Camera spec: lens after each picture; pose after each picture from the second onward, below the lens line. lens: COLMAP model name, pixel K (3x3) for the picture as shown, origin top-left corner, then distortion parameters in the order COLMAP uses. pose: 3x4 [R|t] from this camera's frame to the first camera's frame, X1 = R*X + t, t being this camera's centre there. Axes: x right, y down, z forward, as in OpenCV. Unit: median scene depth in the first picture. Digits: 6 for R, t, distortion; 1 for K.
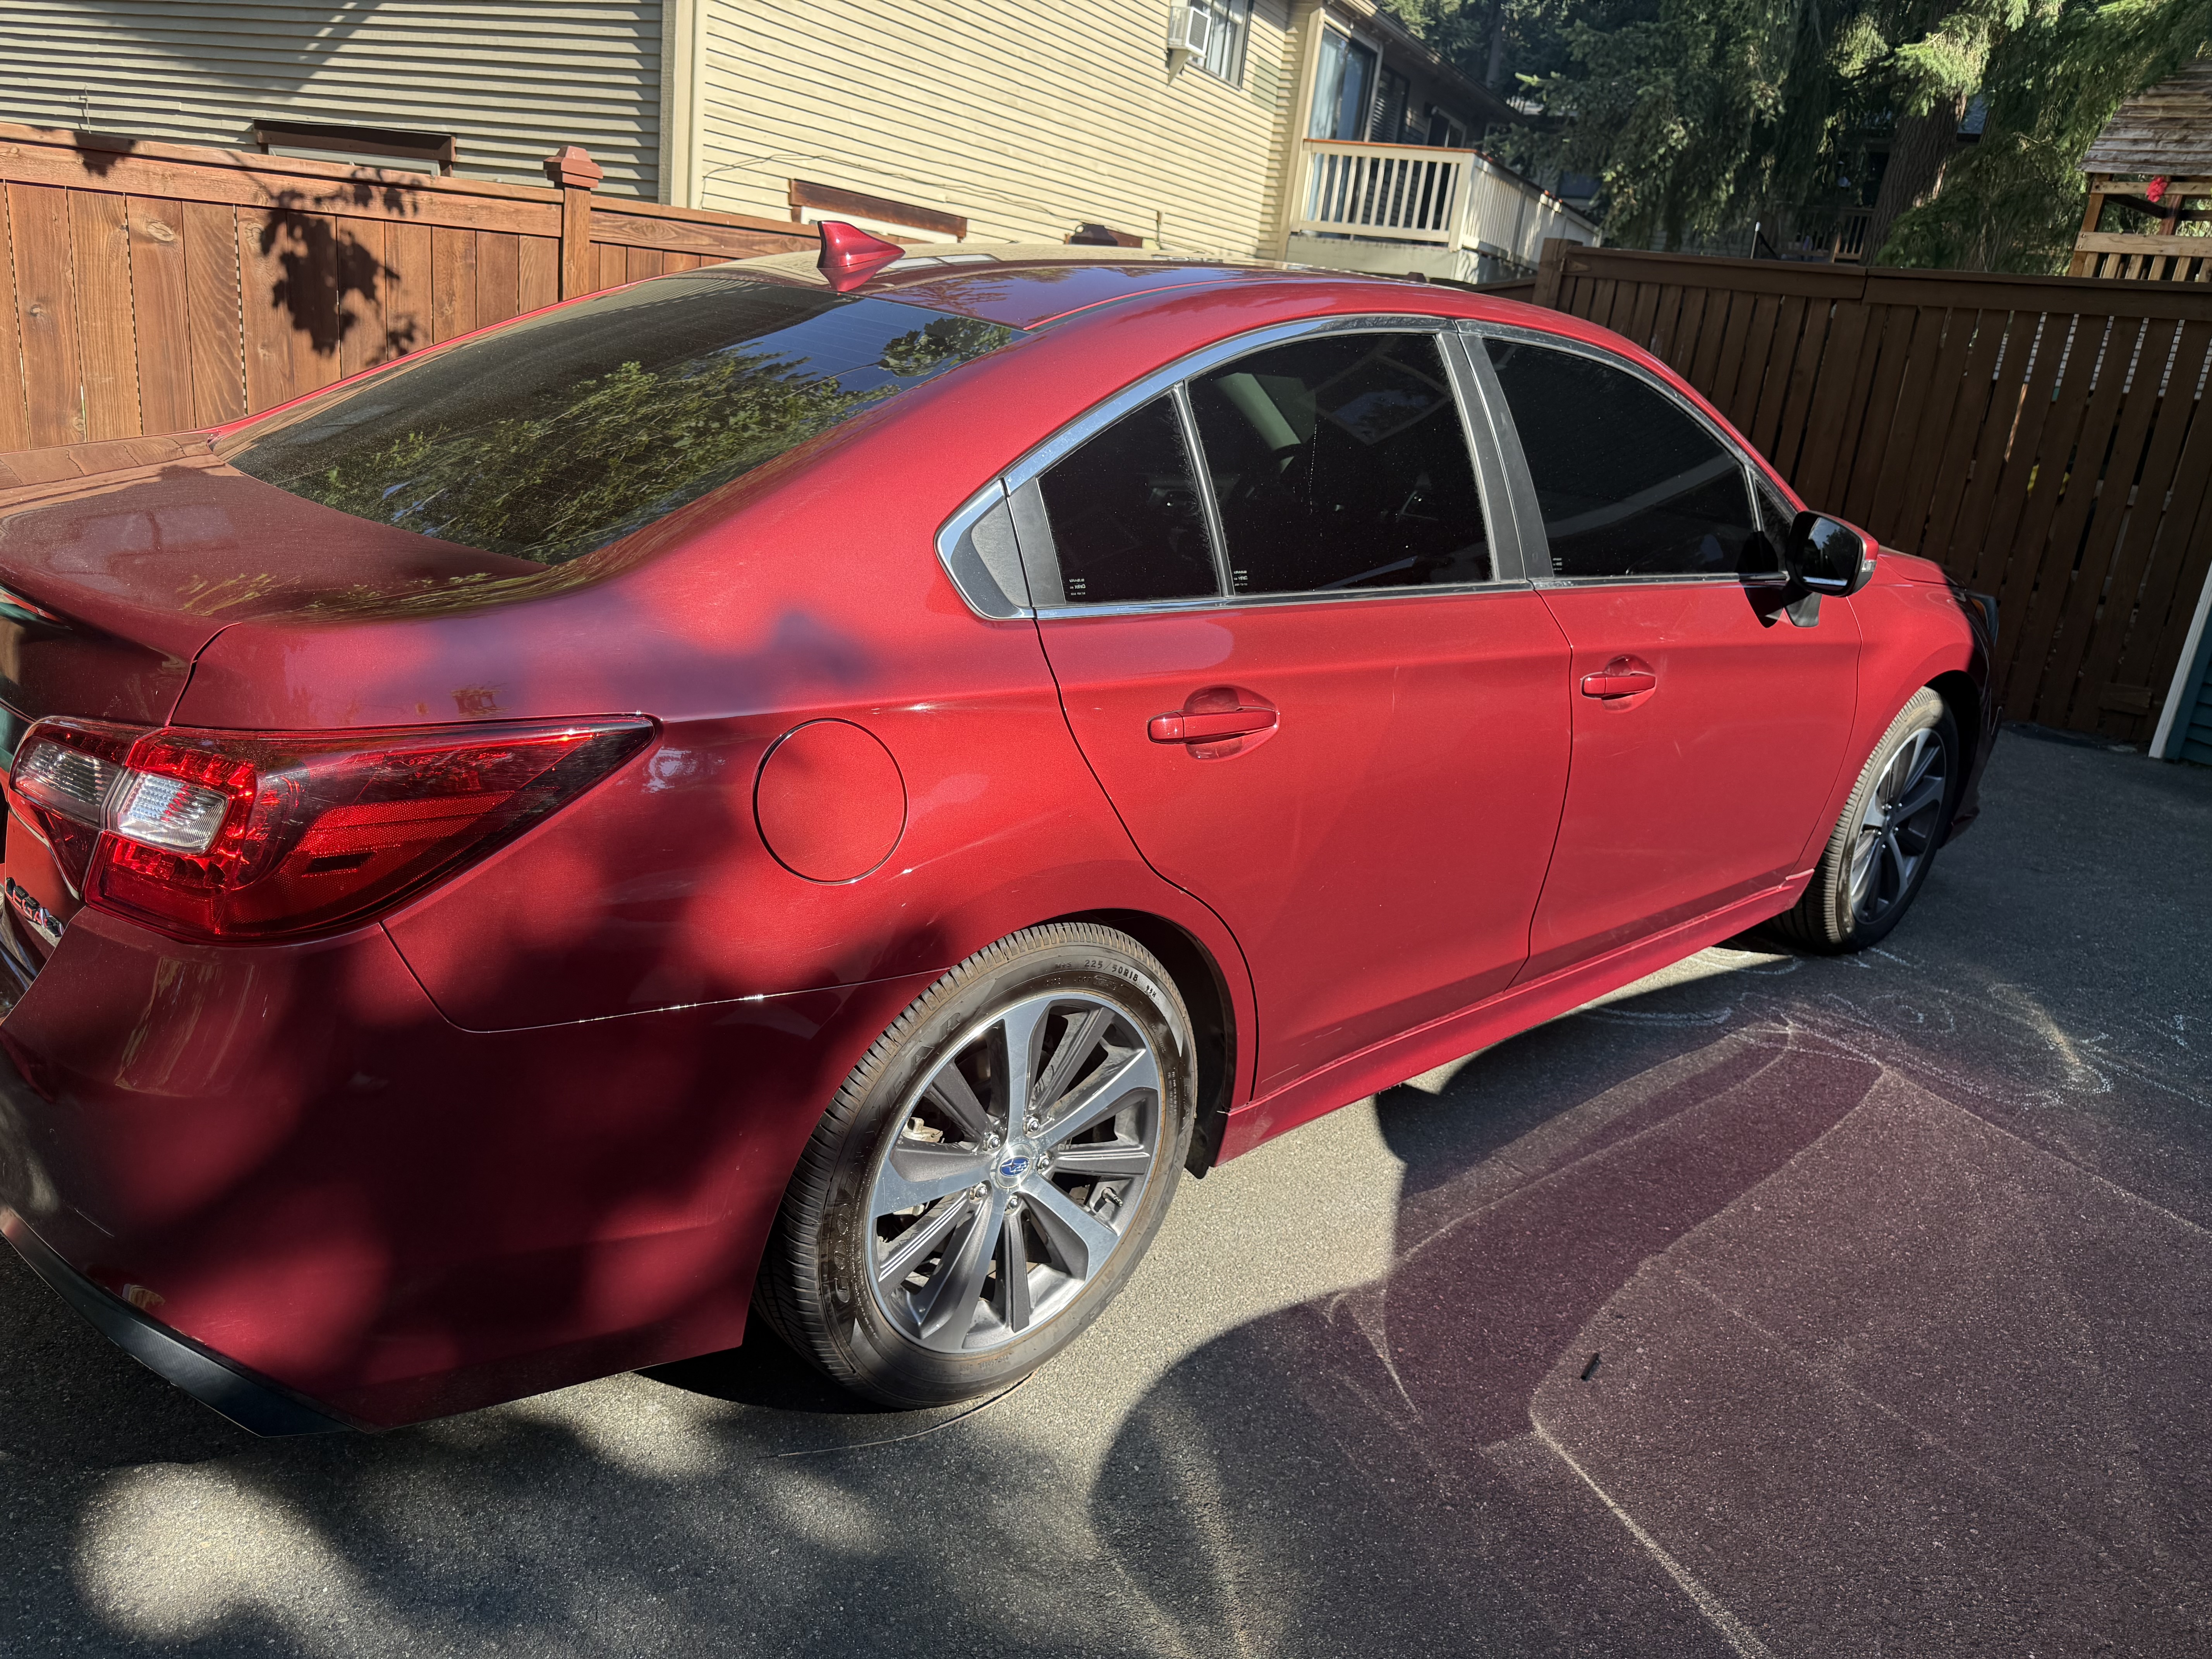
lens RADIAL K [[1558.7, 0, 1106.0], [0, 1558.7, 829.5], [0, 0, 1]] dist [-0.008362, -0.006133]
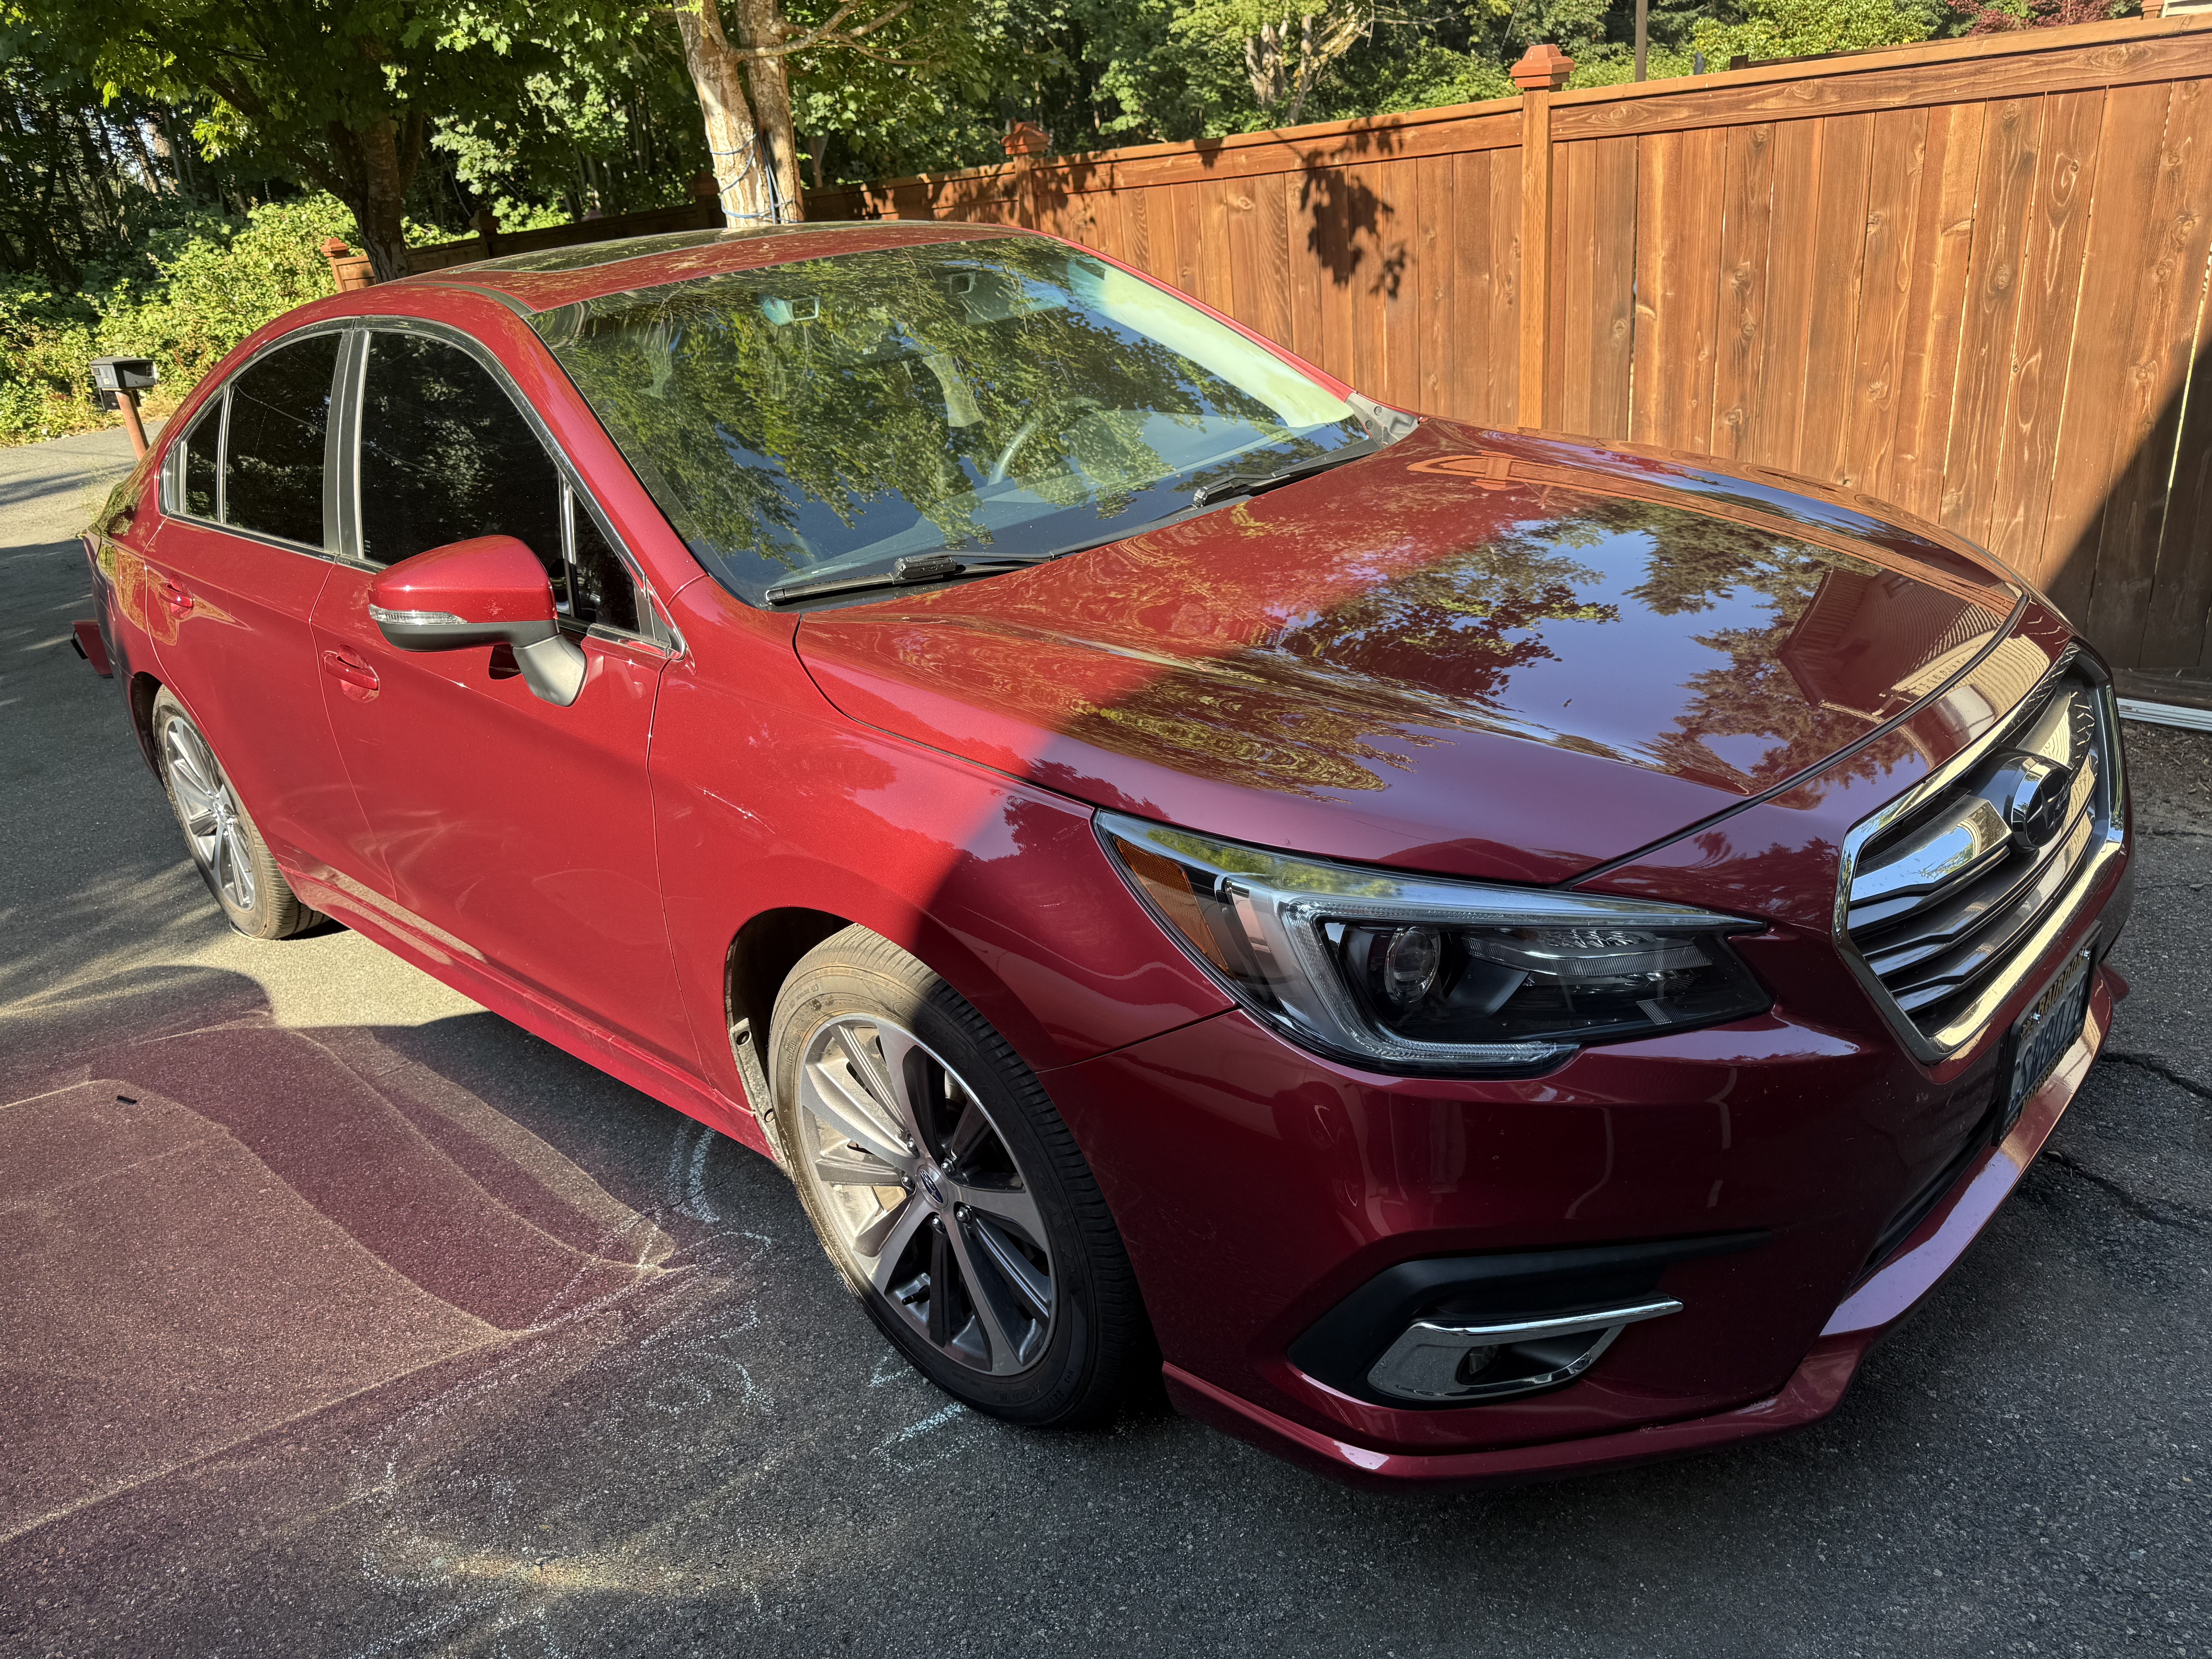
lens RADIAL K [[1577.2, 0, 1106.0], [0, 1577.2, 829.5], [0, 0, 1]] dist [-0.005636, 0.002592]
pose [[0.056654, 0.291611, -0.954858, 0.783303], [-0.202063, 0.939951, 0.275070, -0.217695], [0.977732, 0.177358, 0.112176, 0.788153]]
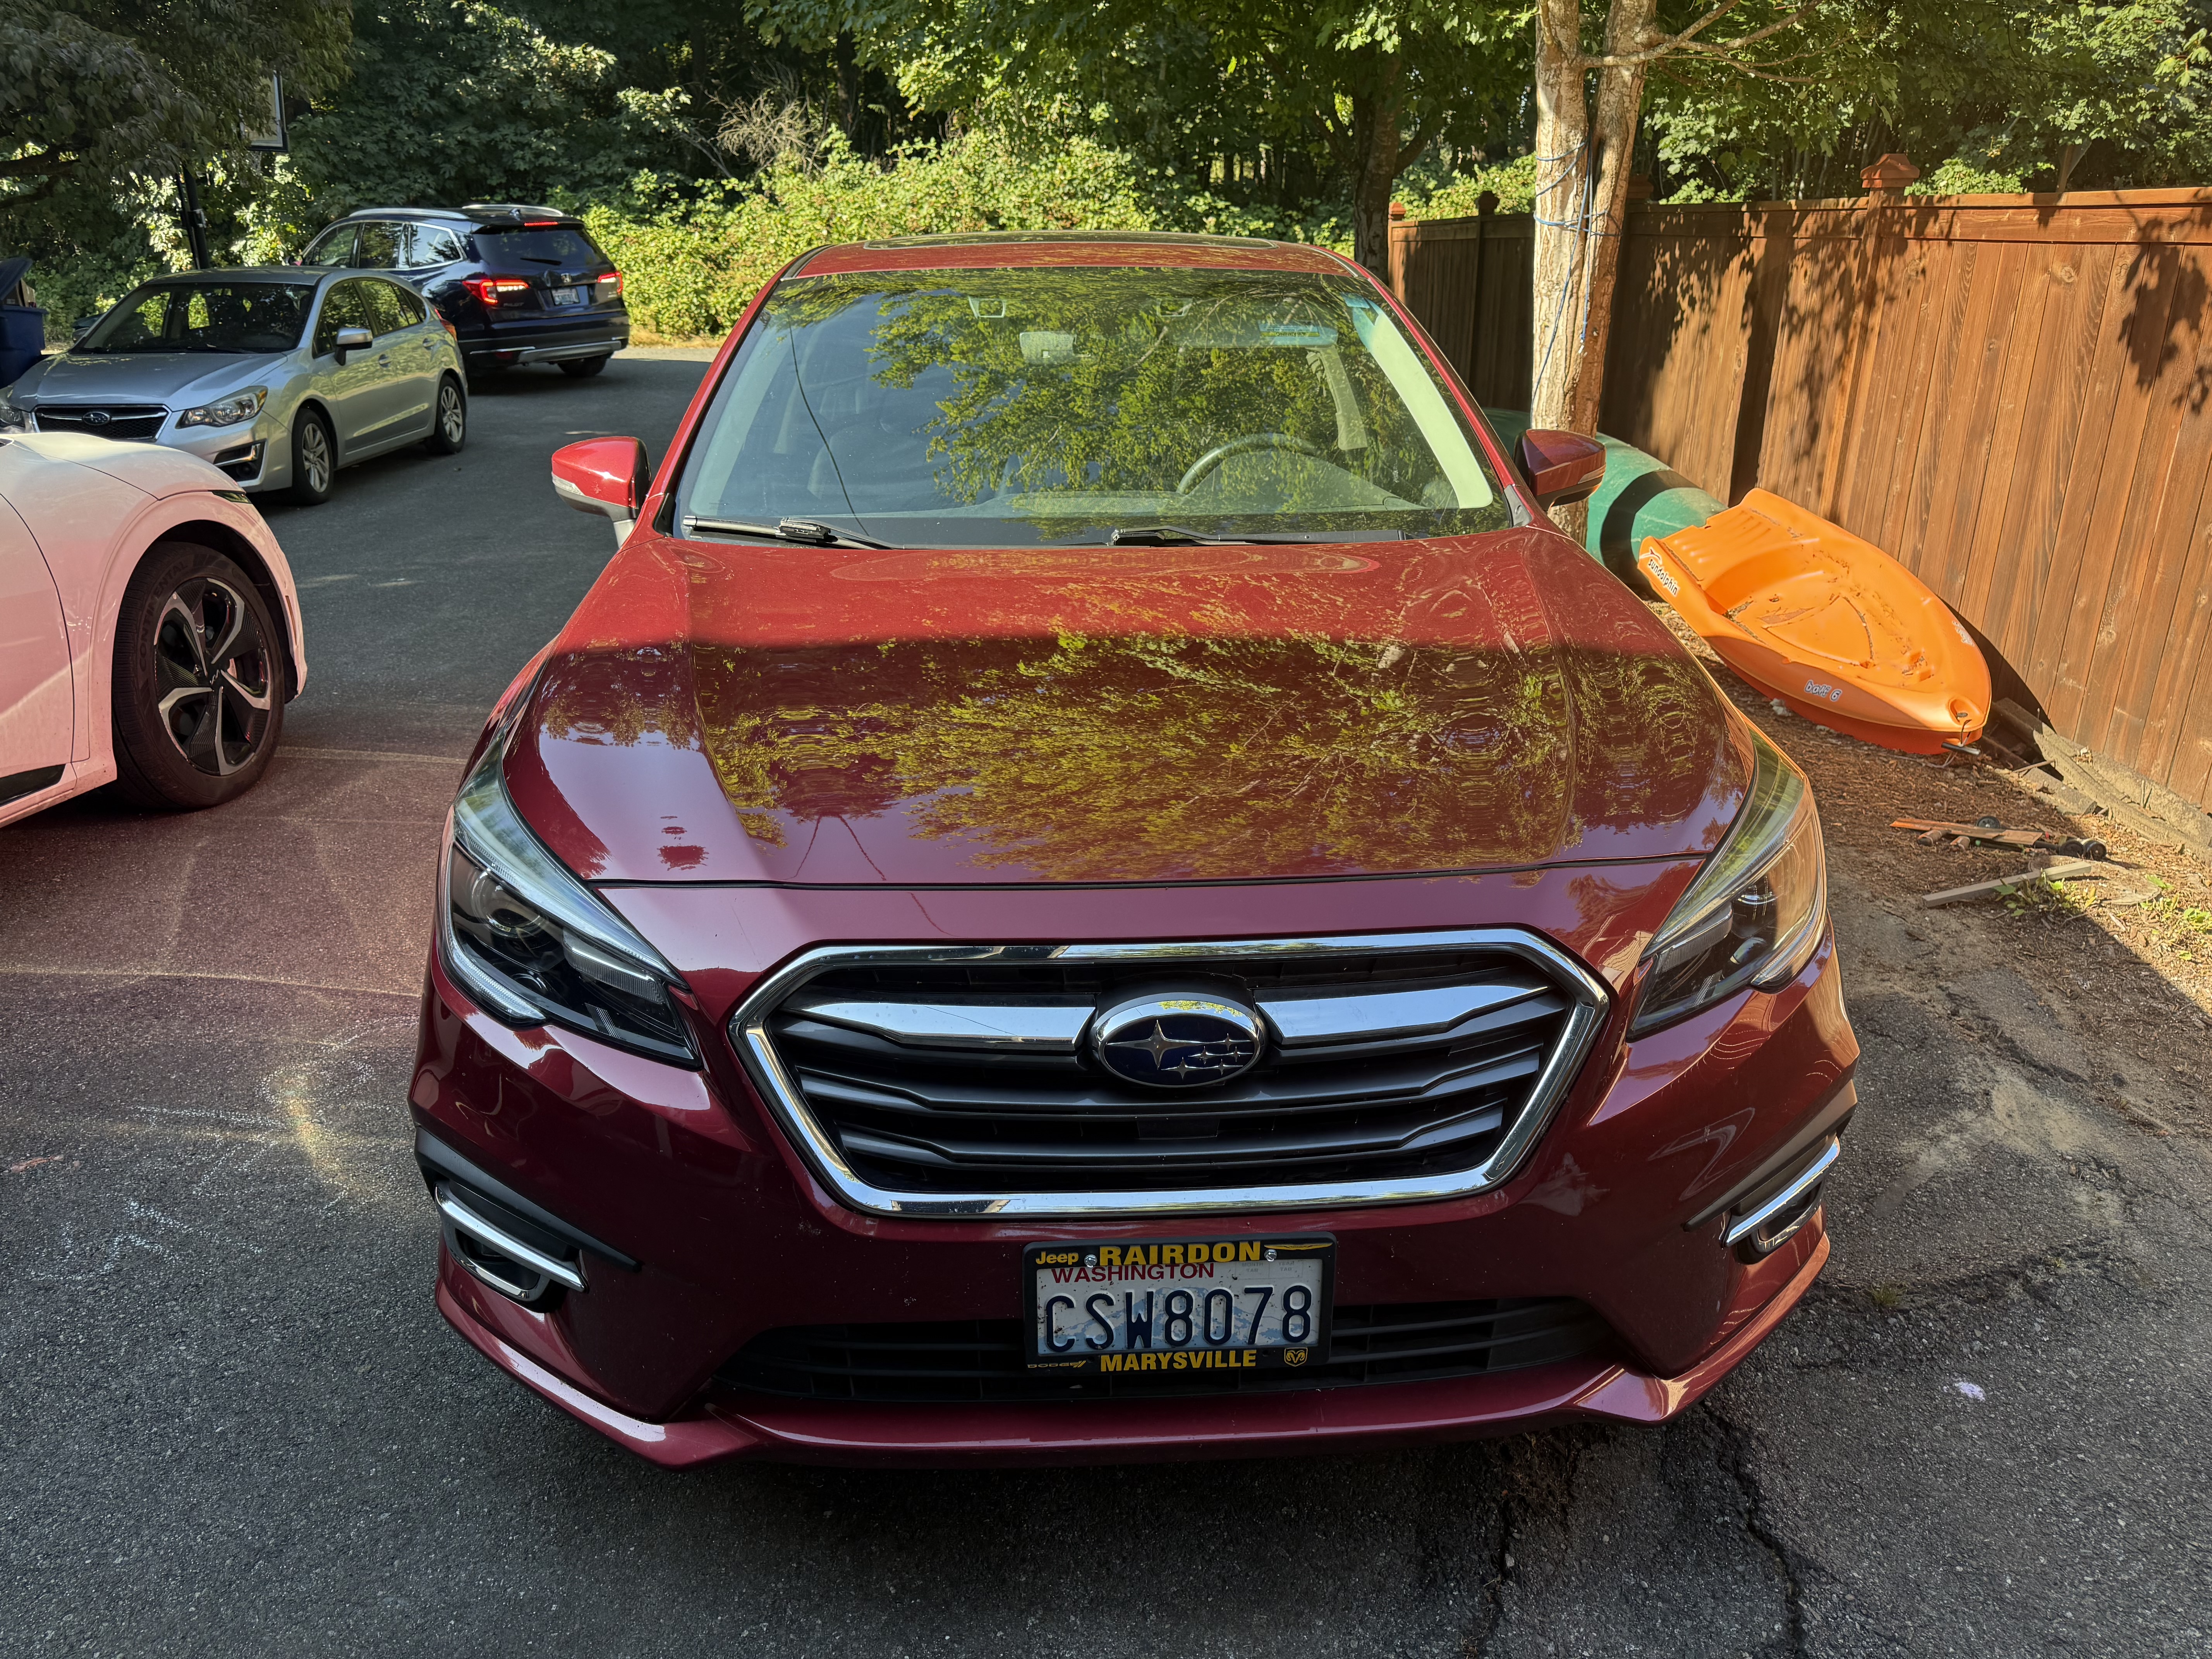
lens RADIAL K [[1577.2, 0, 1106.0], [0, 1577.2, 829.5], [0, 0, 1]] dist [-0.005636, 0.002592]
pose [[-0.615321, 0.196374, -0.763425, 0.688920], [-0.294331, 0.841194, 0.453610, -0.342303], [0.731265, 0.503815, -0.459806, 1.151154]]
